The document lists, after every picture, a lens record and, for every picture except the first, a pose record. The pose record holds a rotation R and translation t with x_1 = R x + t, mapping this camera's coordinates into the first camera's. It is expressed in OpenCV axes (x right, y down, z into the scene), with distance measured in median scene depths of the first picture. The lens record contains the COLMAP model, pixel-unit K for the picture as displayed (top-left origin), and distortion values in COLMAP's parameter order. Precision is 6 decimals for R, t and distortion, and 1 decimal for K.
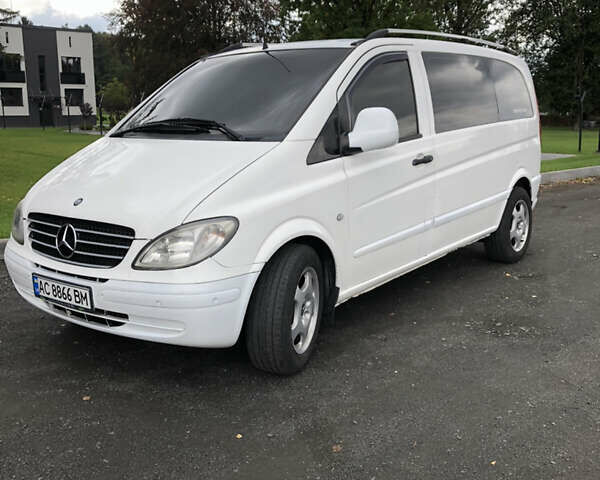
lens RADIAL K [[678.6, 0, 301.4], [0, 678.6, 246.3], [0, 0, 1]] dist [0.022896, -0.001793]
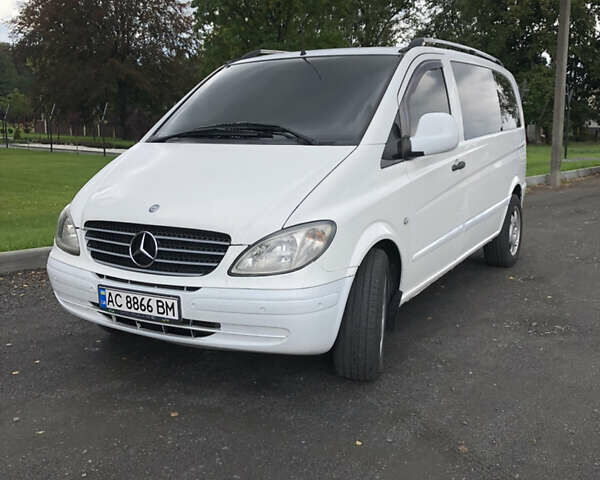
lens RADIAL K [[680.8, 0, 300.0], [0, 680.8, 240.0], [0, 0, 1]] dist [0.044606, -0.047220]
pose [[0.989419, -0.018430, 0.143911, -0.253991], [0.022867, 0.999311, -0.029243, 0.011531], [-0.143273, 0.032224, 0.989158, 0.024355]]
